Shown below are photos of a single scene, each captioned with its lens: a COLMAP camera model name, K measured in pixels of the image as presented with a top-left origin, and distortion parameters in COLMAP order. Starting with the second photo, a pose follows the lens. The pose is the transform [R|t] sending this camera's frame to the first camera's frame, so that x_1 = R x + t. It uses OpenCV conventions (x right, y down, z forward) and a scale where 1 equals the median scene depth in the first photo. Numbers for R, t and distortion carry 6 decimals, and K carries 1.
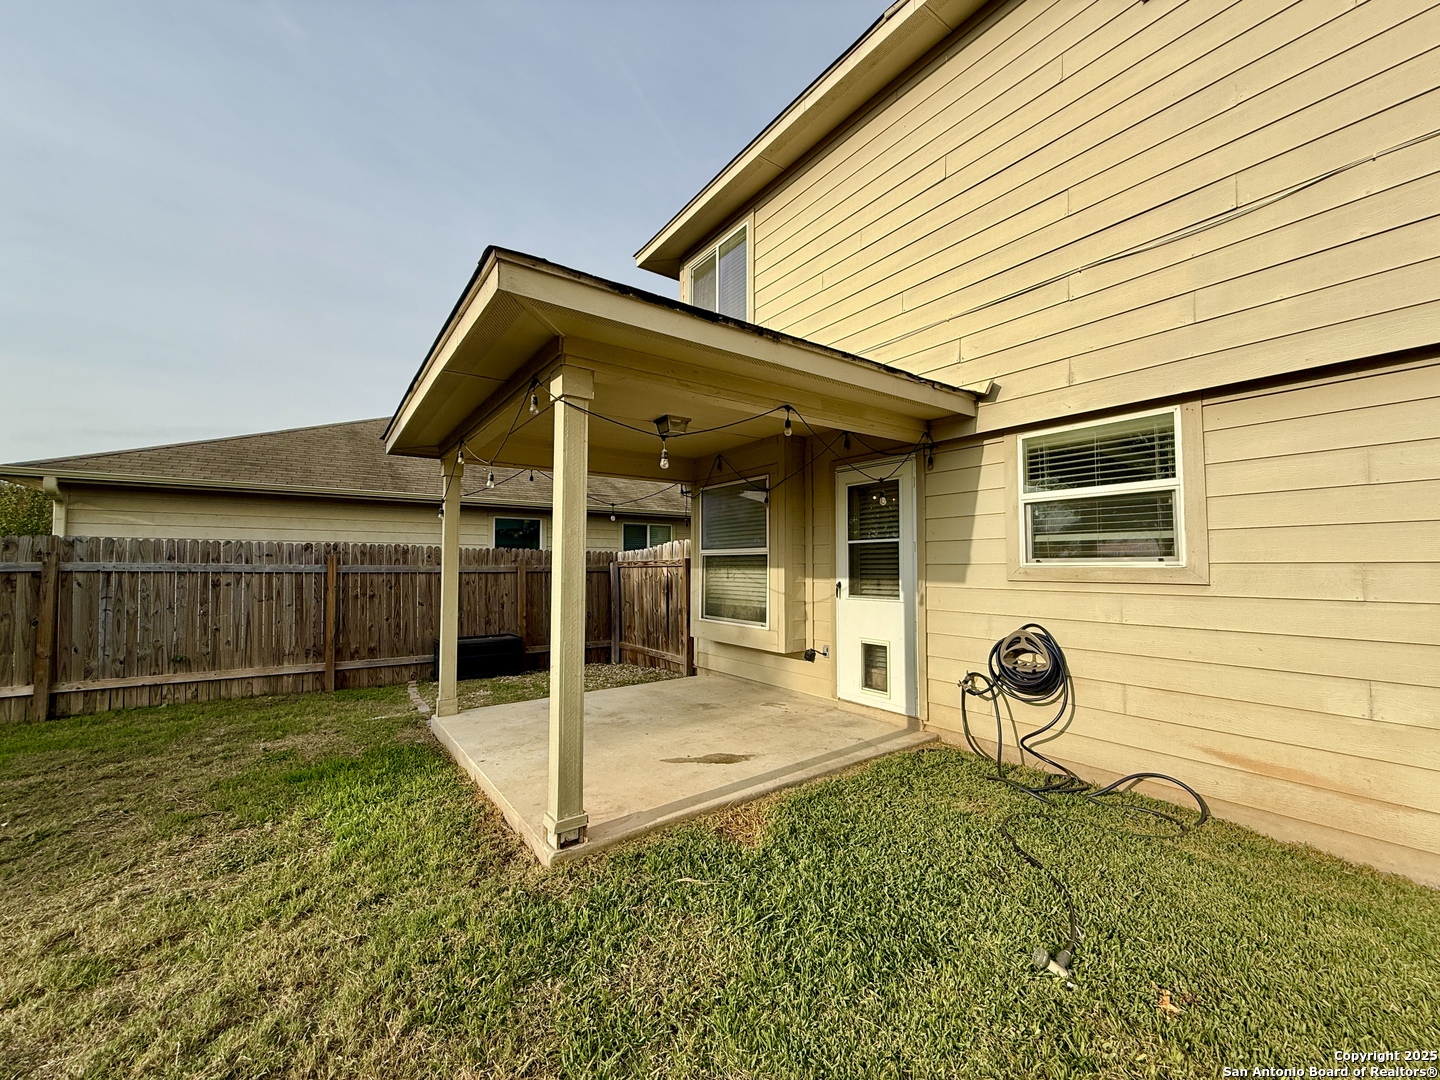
lens RADIAL K [[572.8, 0, 715.9], [0, 572.8, 540.3], [0, 0, 1]] dist [0.000142, 0.000063]
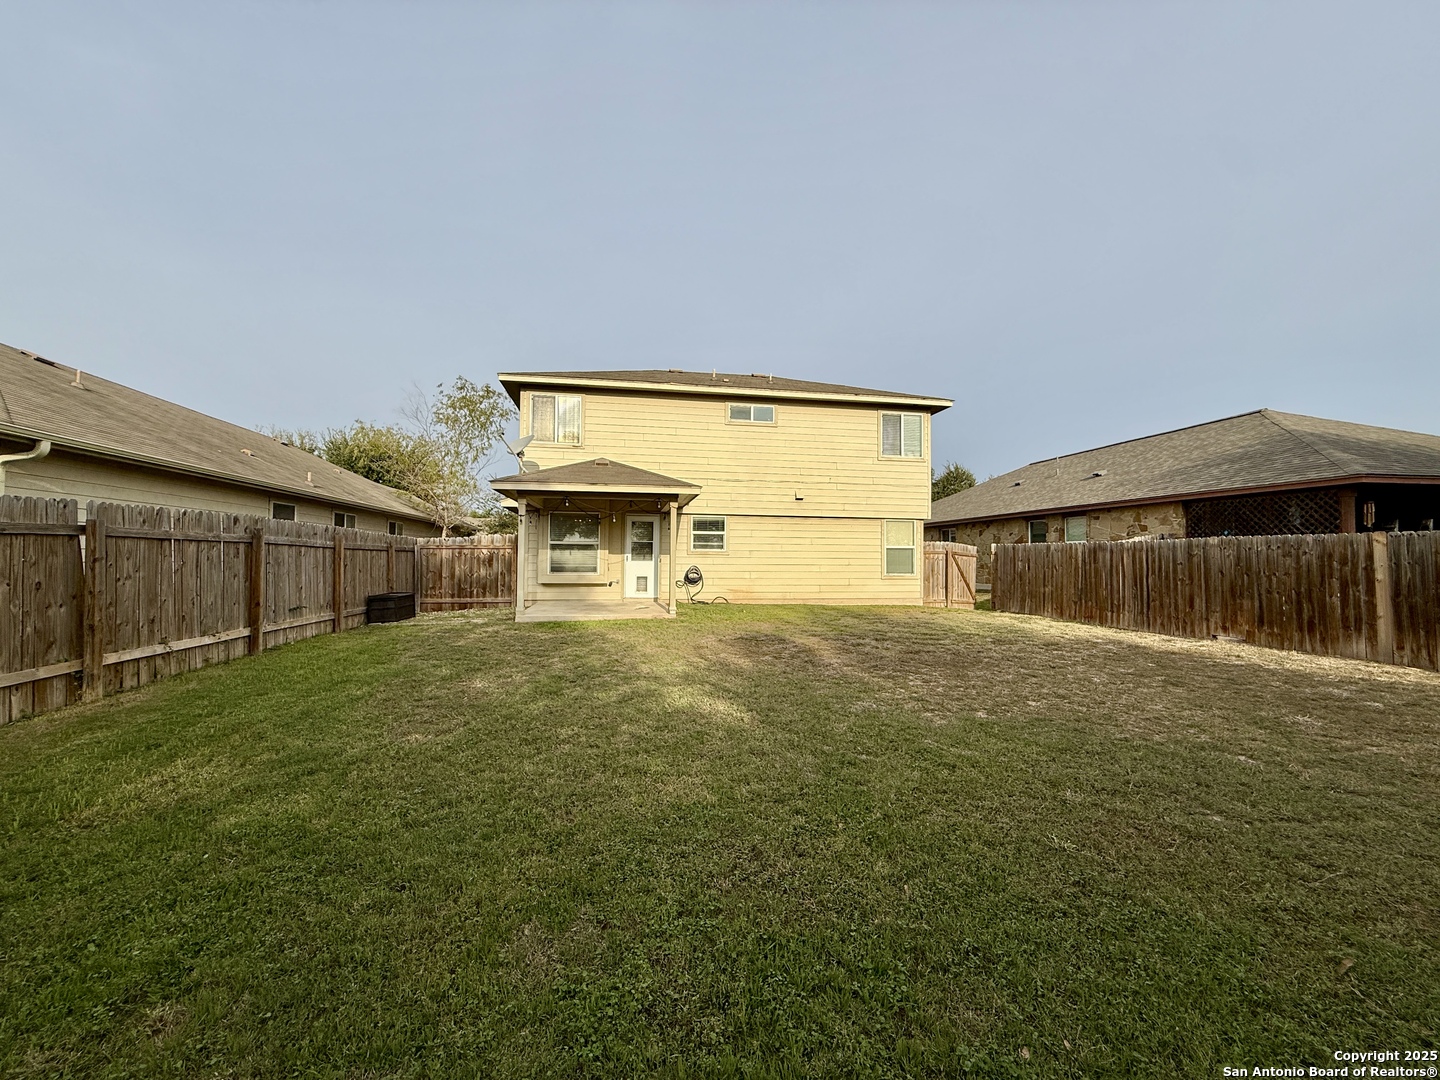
lens RADIAL K [[572.8, 0, 715.9], [0, 572.8, 540.3], [0, 0, 1]] dist [0.000142, 0.000063]
pose [[0.434910, 0.035514, 0.899773, -2.358448], [-0.048833, 0.998682, -0.015814, 0.025110], [-0.899149, -0.037061, 0.436071, -0.661454]]
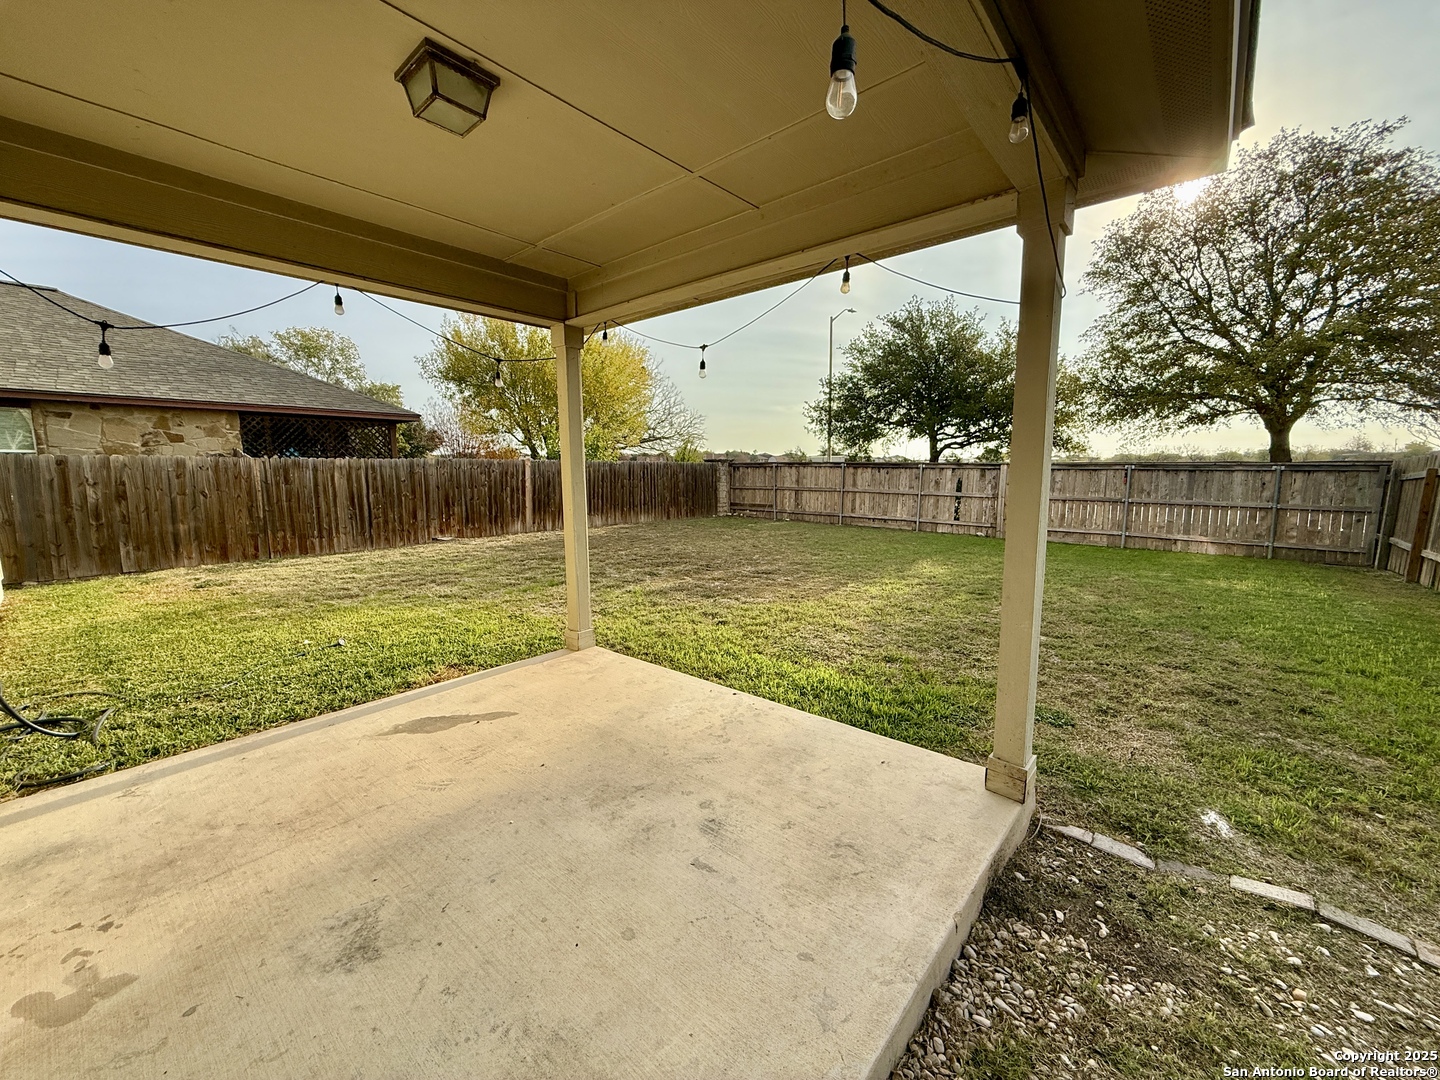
lens RADIAL K [[572.8, 0, 715.9], [0, 572.8, 540.3], [0, 0, 1]] dist [0.000142, 0.000063]
pose [[-0.971808, 0.038215, -0.232658, -0.160776], [0.019299, 0.996359, 0.083044, 0.071050], [0.234984, 0.076213, -0.969007, 1.550009]]
